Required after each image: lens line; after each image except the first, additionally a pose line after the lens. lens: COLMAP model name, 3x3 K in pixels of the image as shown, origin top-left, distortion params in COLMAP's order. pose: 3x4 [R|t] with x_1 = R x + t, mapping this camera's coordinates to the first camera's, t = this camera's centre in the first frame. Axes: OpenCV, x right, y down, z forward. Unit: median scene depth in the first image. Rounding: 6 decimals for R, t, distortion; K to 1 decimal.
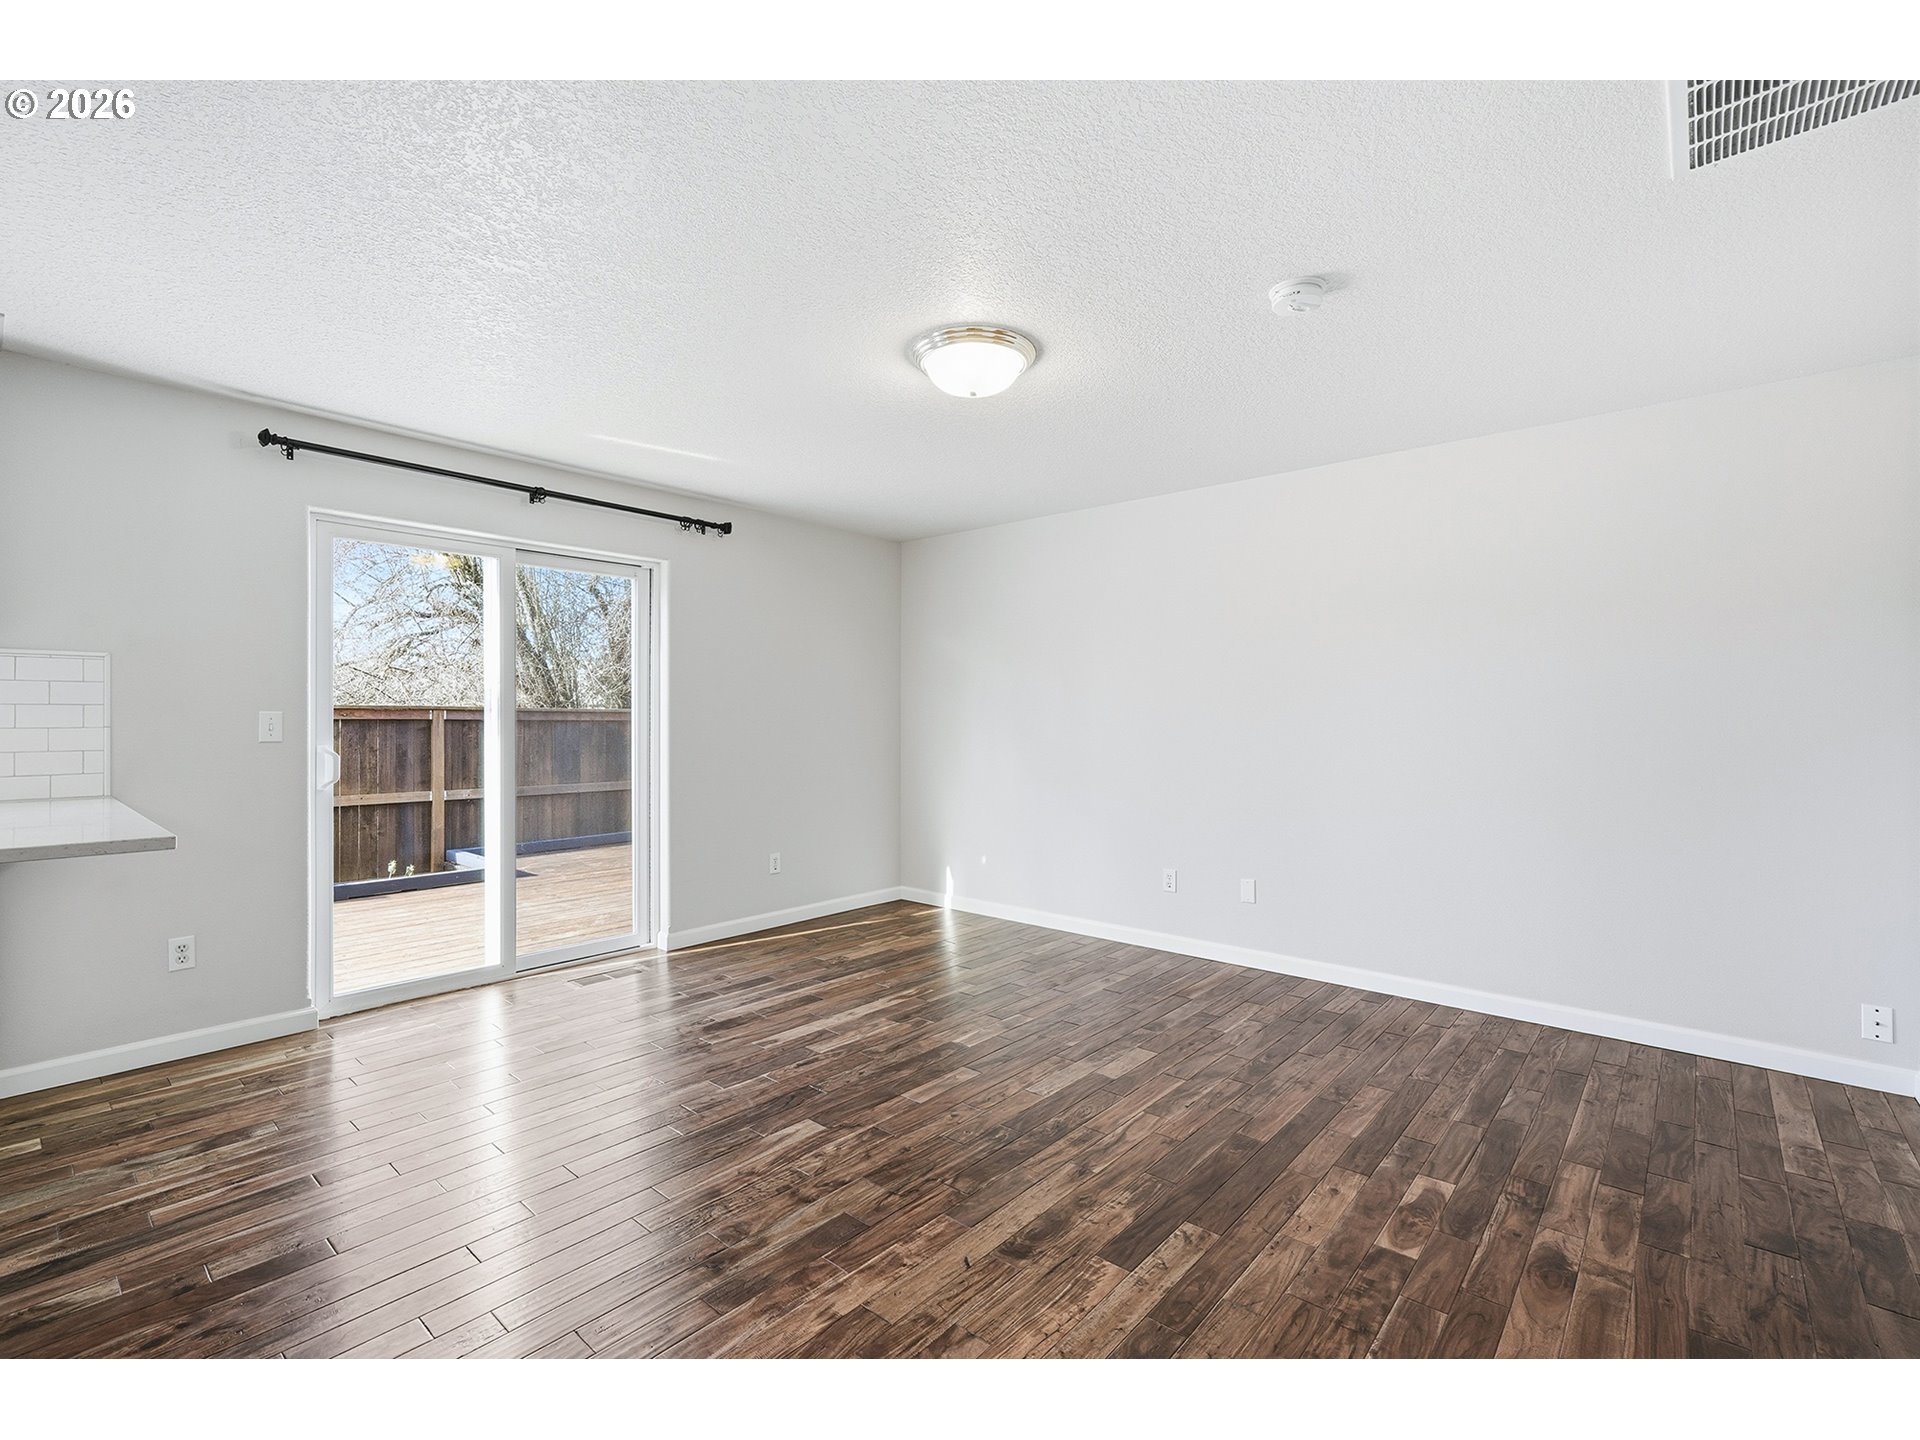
lens RADIAL K [[866.2, 0, 956.7], [0, 866.2, 705.7], [0, 0, 1]] dist [-0.007795, 0.004144]
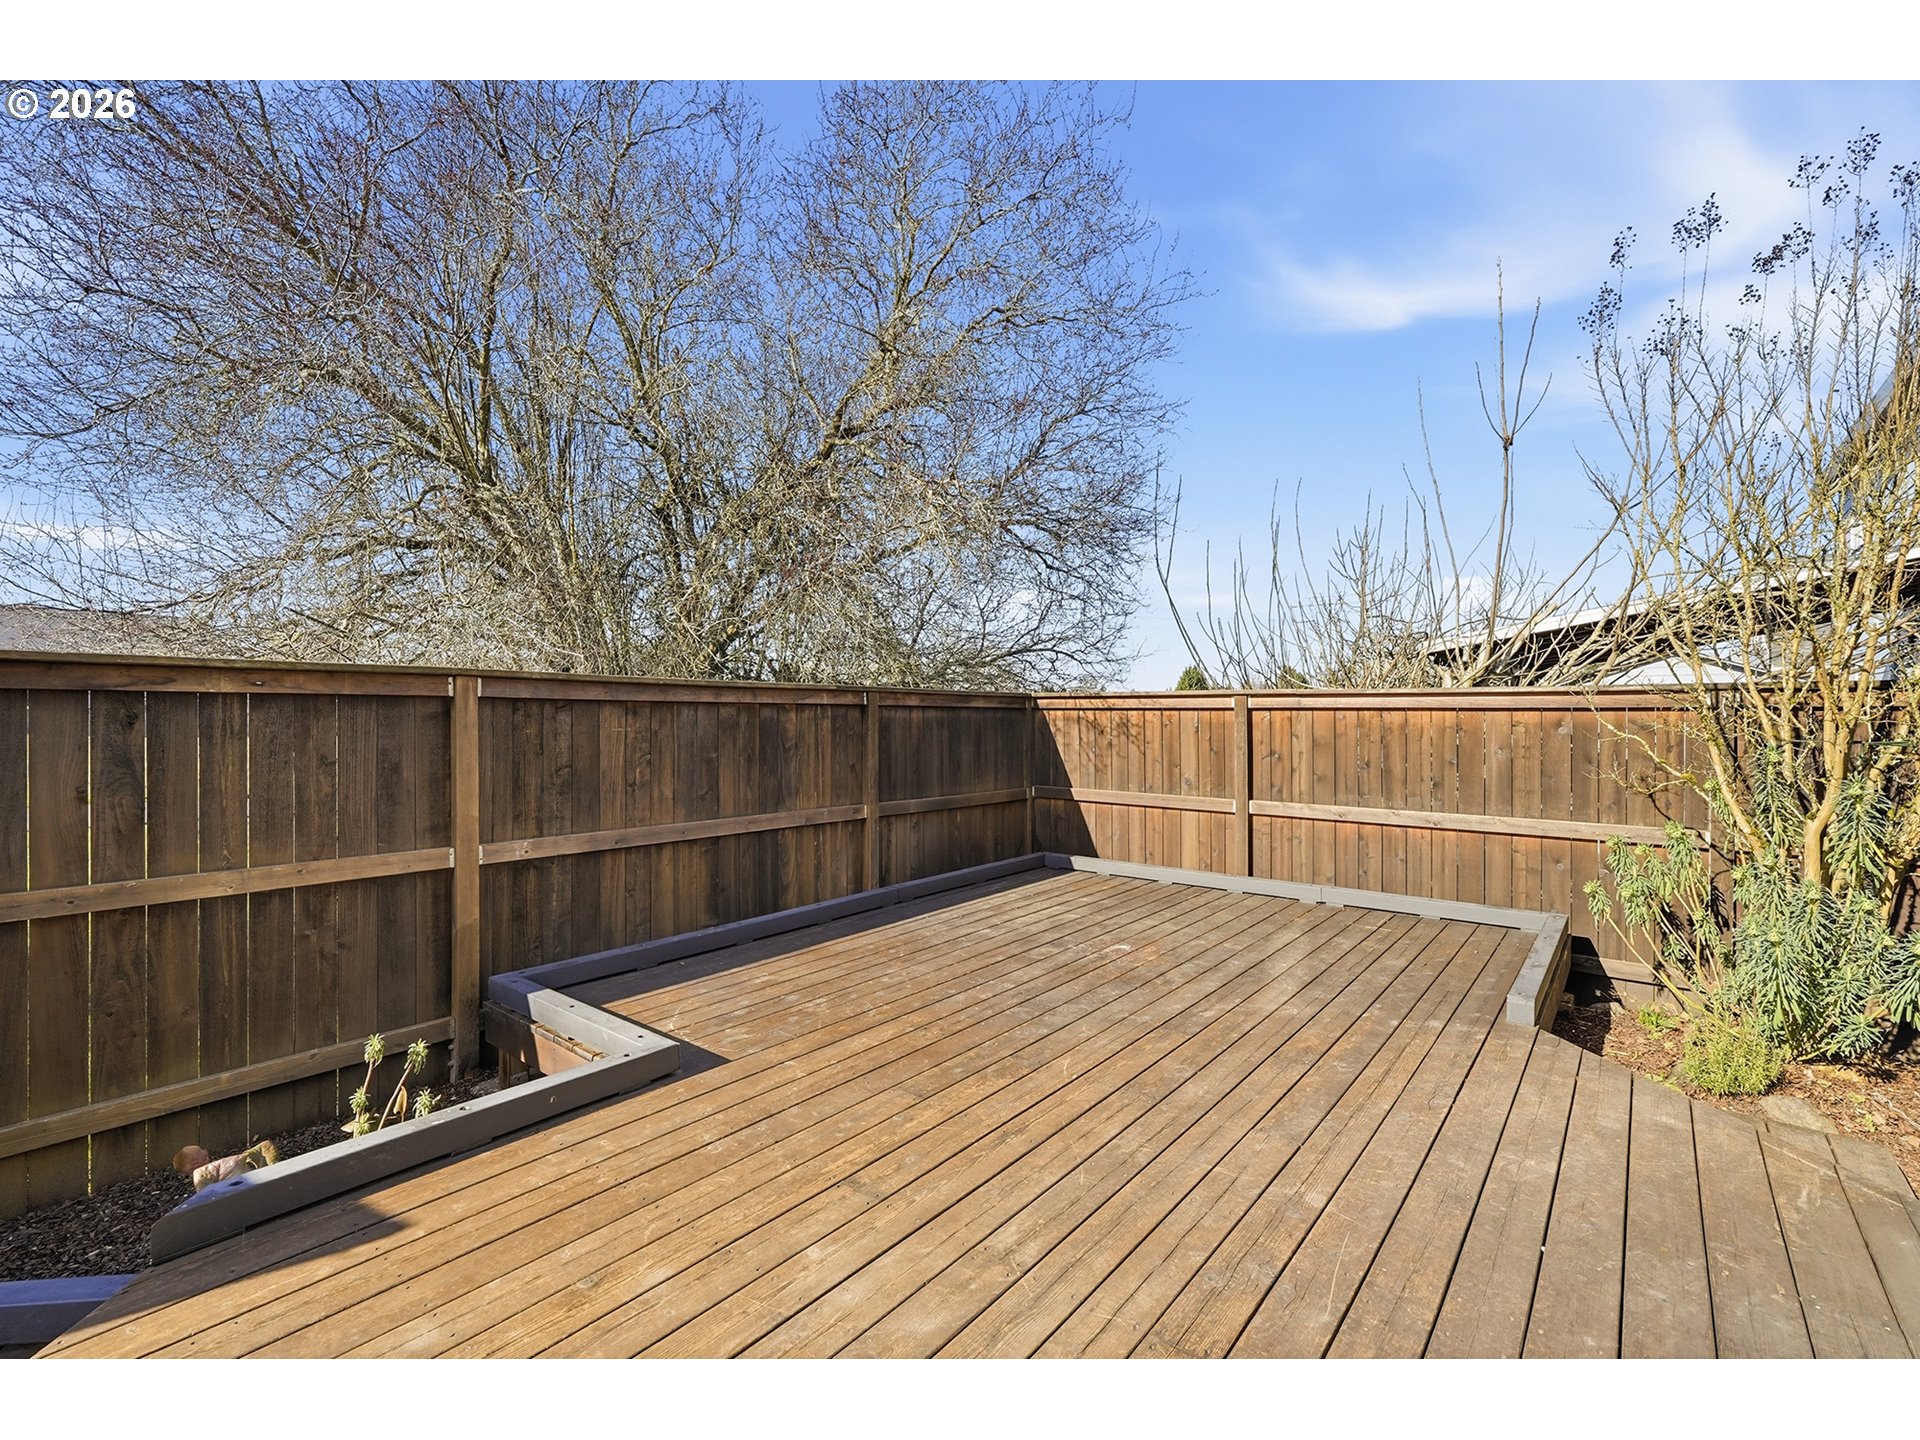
lens RADIAL K [[866.2, 0, 960.3], [0, 866.2, 712.6], [0, 0, 1]] dist [-0.007795, 0.004144]
pose [[0.999506, 0.003243, 0.031257, -0.344552], [-0.003654, 0.999907, 0.013105, 0.017808], [-0.031211, -0.013213, 0.999425, 0.518094]]
